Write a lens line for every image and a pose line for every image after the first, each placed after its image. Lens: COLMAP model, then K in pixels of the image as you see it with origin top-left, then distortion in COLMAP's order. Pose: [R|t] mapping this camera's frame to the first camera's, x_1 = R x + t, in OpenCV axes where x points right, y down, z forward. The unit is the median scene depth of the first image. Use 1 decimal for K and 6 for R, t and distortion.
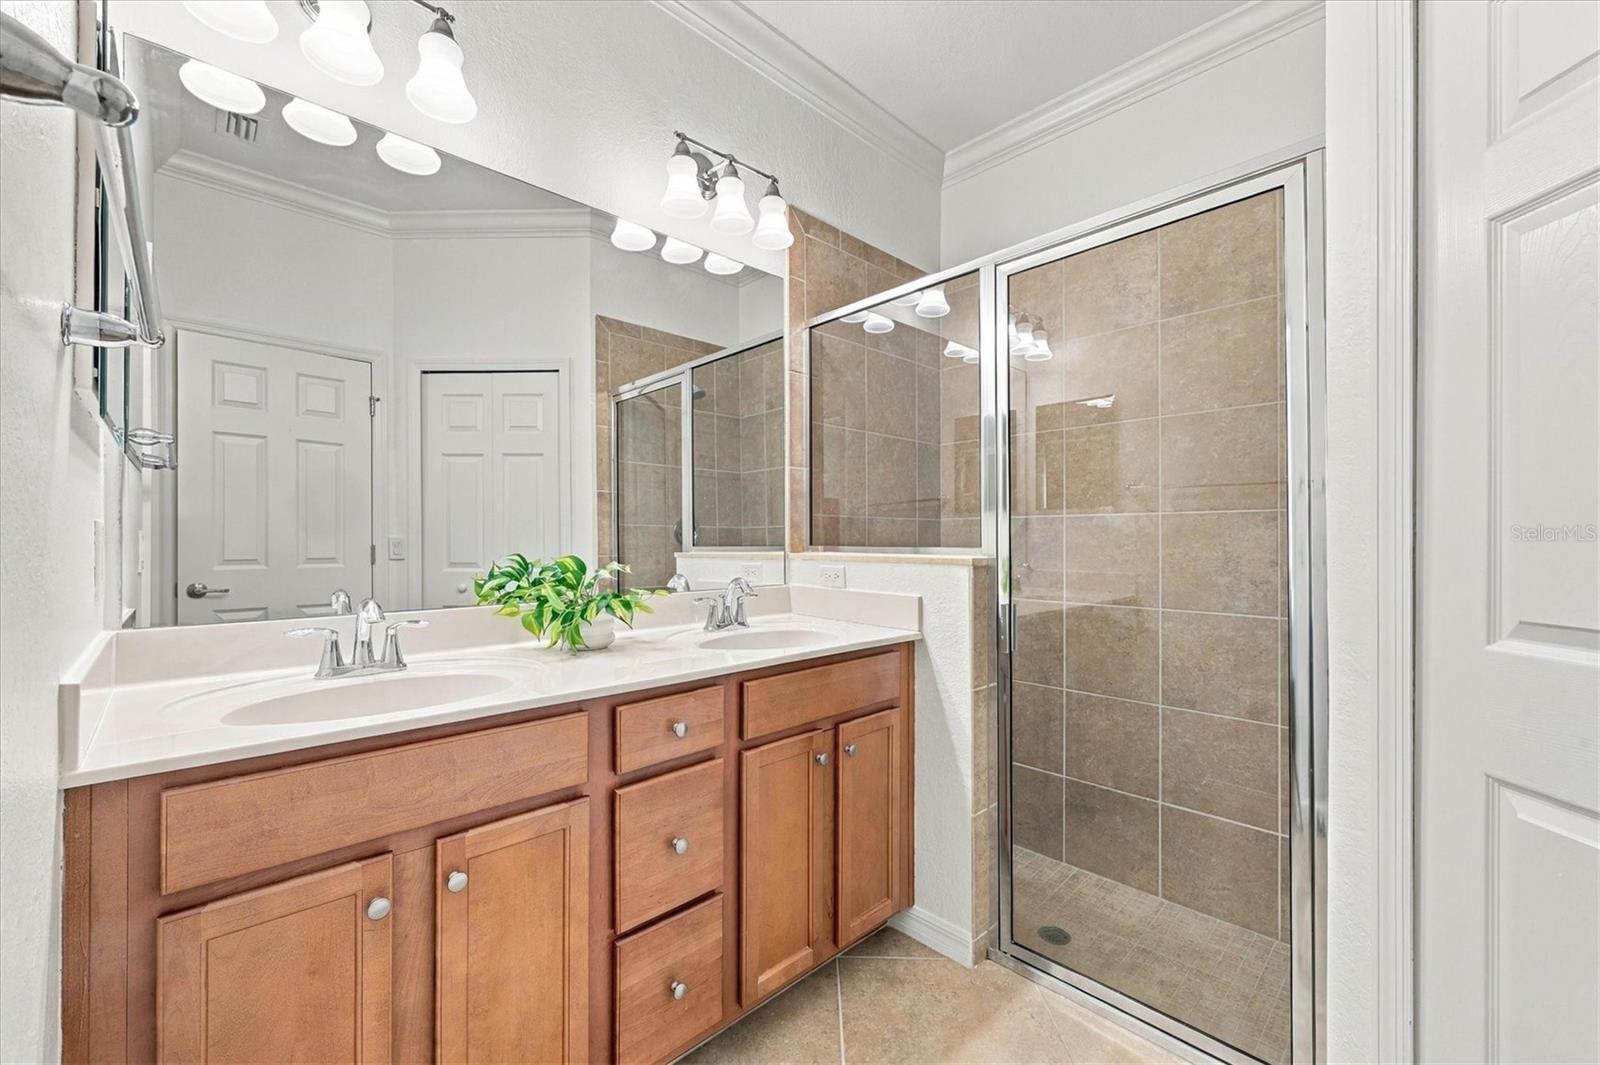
lens RADIAL K [[649.2, 0, 799.8], [0, 649.2, 536.1], [0, 0, 1]] dist [0.001985, 0.000458]
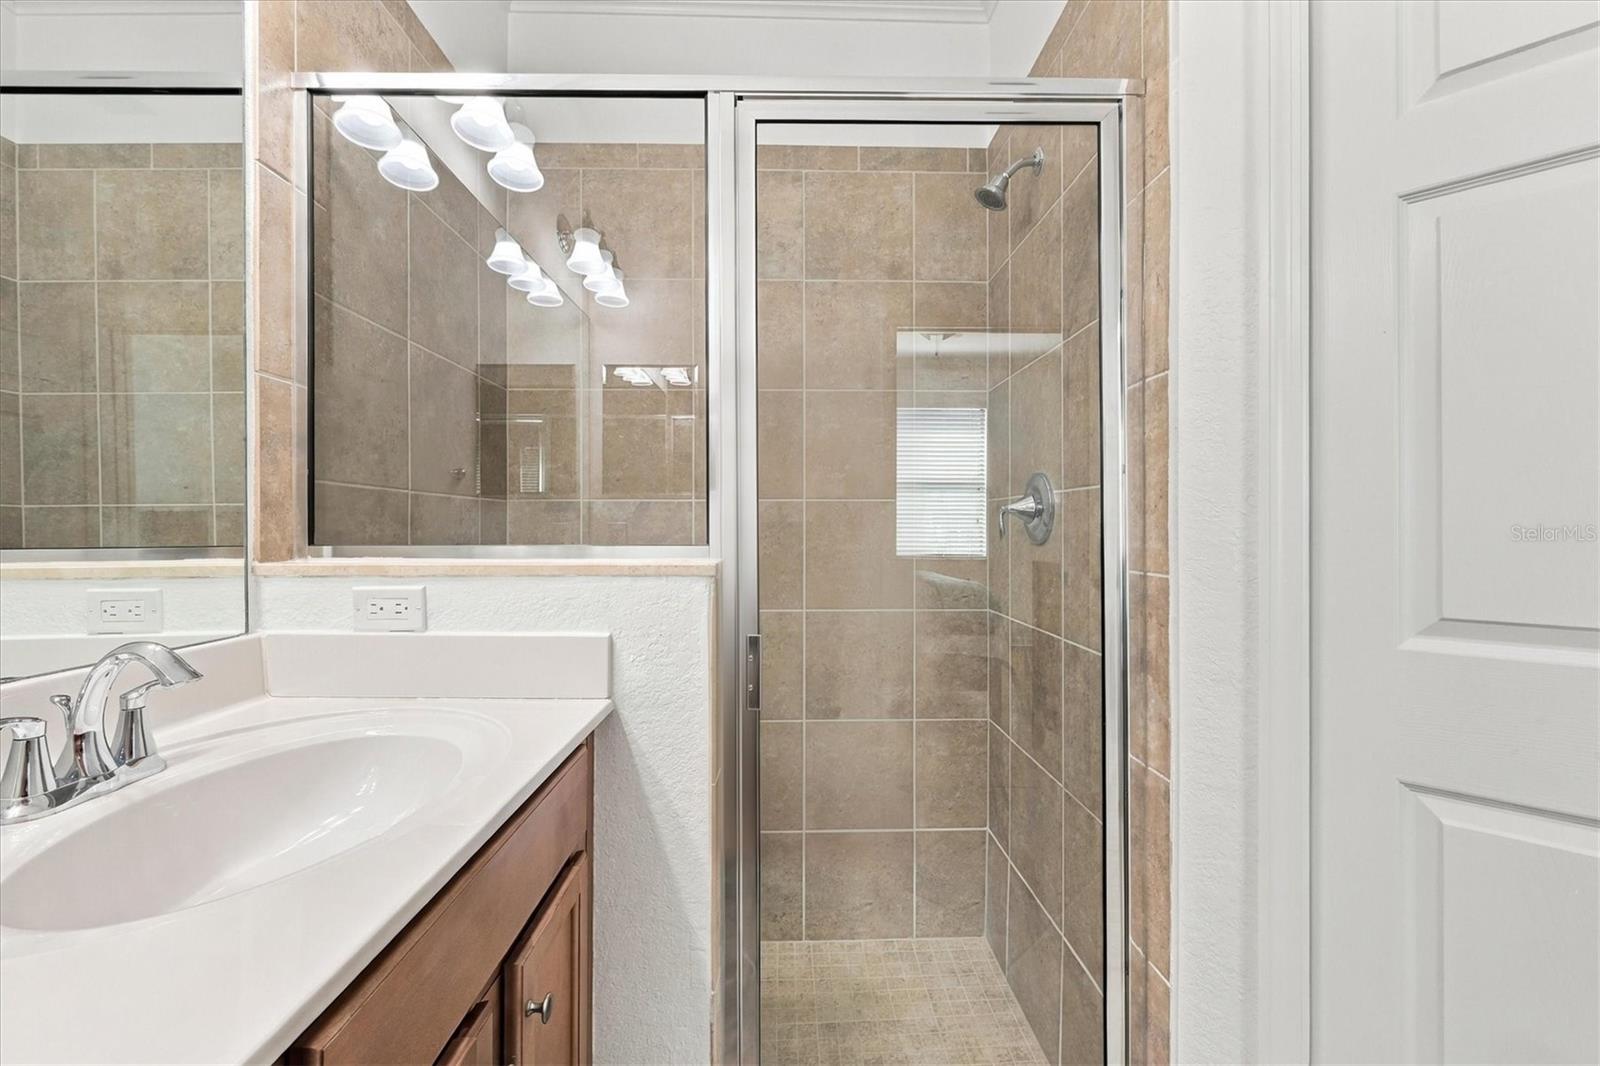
lens RADIAL K [[649.2, 0, 797.3], [0, 649.2, 525.6], [0, 0, 1]] dist [0.001985, 0.000458]
pose [[0.678426, 0.001521, 0.734668, -0.094580], [-0.002336, 0.999997, 0.000087, -0.001078], [-0.734665, -0.001775, 0.678427, 0.417899]]
